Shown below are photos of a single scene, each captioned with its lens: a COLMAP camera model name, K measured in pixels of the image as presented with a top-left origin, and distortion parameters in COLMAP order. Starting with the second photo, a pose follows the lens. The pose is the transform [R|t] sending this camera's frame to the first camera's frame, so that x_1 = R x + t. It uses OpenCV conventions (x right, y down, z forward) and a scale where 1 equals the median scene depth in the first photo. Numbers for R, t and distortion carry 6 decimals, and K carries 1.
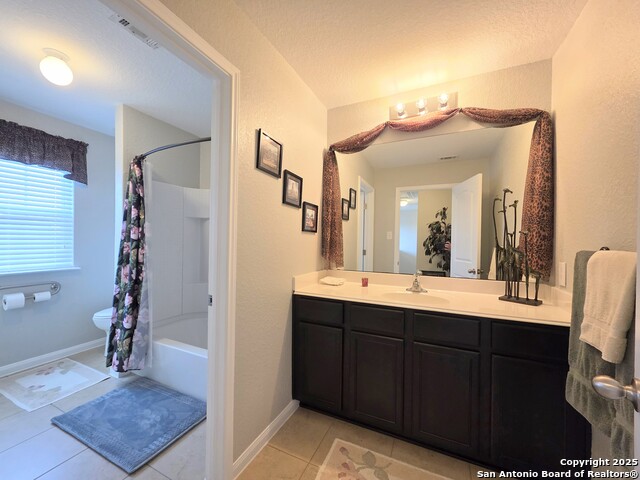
lens RADIAL K [[263.6, 0, 320.0], [0, 263.6, 240.0], [0, 0, 1]] dist [0.003819, 0.000612]
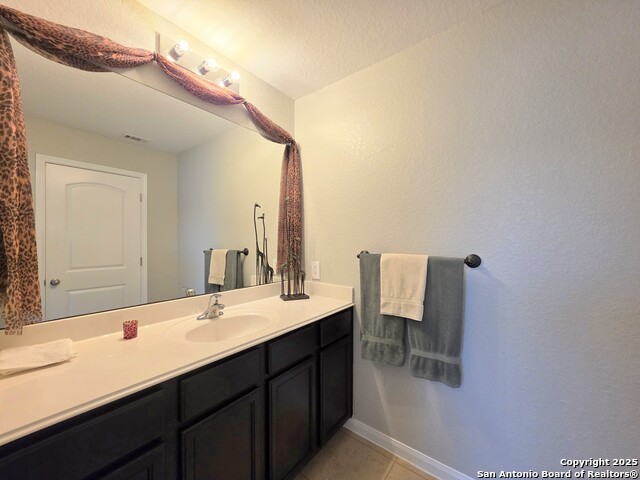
lens RADIAL K [[255.8, 0, 315.7], [0, 255.8, 242.5], [0, 0, 1]] dist [0.001952, 0.000014]
pose [[0.223434, -0.014083, 0.974617, -0.247022], [-0.001054, 0.999892, 0.014690, -0.022590], [-0.974719, -0.004310, 0.223395, 0.512876]]
